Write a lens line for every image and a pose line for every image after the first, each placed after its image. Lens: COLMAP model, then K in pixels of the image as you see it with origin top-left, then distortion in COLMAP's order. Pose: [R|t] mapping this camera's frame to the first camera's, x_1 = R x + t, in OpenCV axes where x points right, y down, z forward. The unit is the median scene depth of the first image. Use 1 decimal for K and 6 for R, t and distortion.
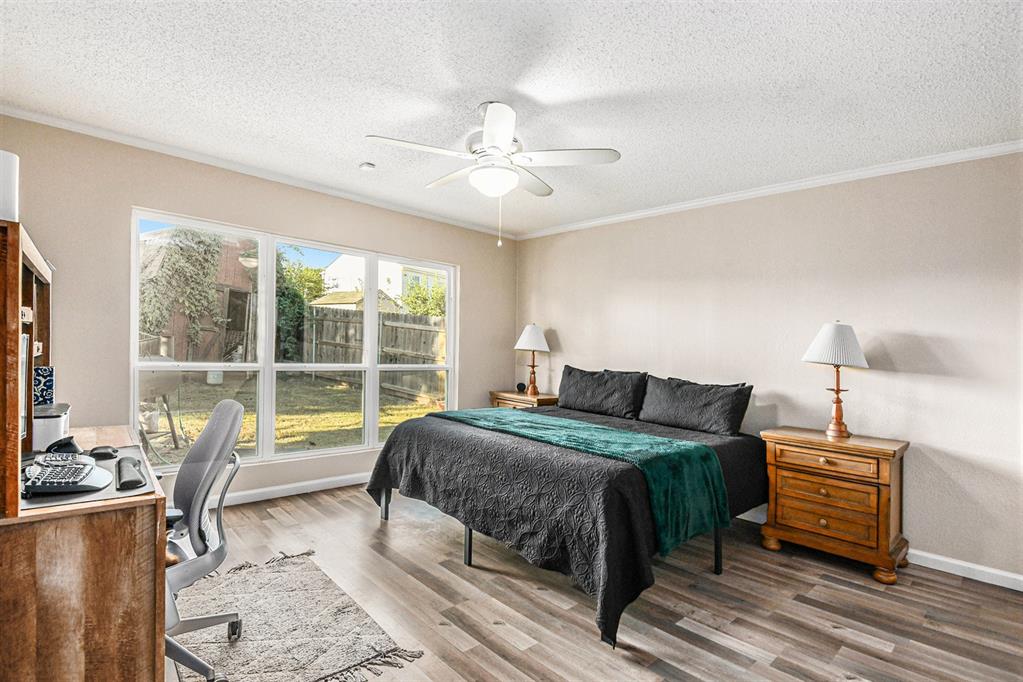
lens RADIAL K [[453.3, 0, 508.3], [0, 453.3, 349.3], [0, 0, 1]] dist [-0.032074, -0.001006]
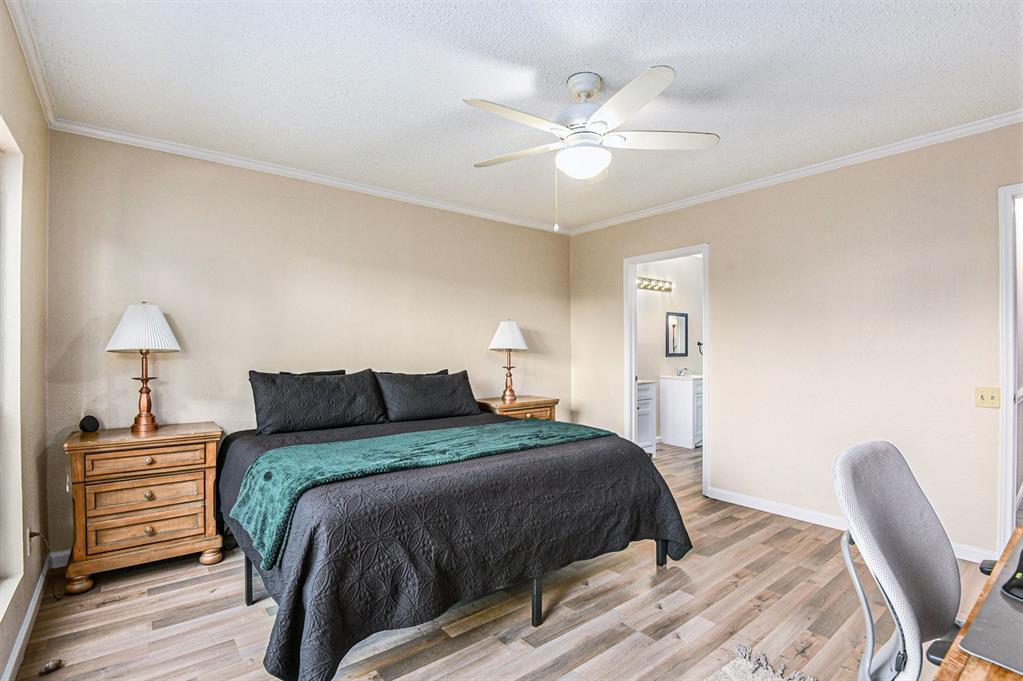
lens RADIAL K [[489.5, 0, 507.4], [0, 489.5, 331.5], [0, 0, 1]] dist [0.000257, -0.002776]
pose [[0.113621, -0.008404, 0.993489, -0.741381], [0.007861, 0.999941, 0.007560, -0.033568], [-0.993493, 0.006951, 0.113680, 0.745912]]
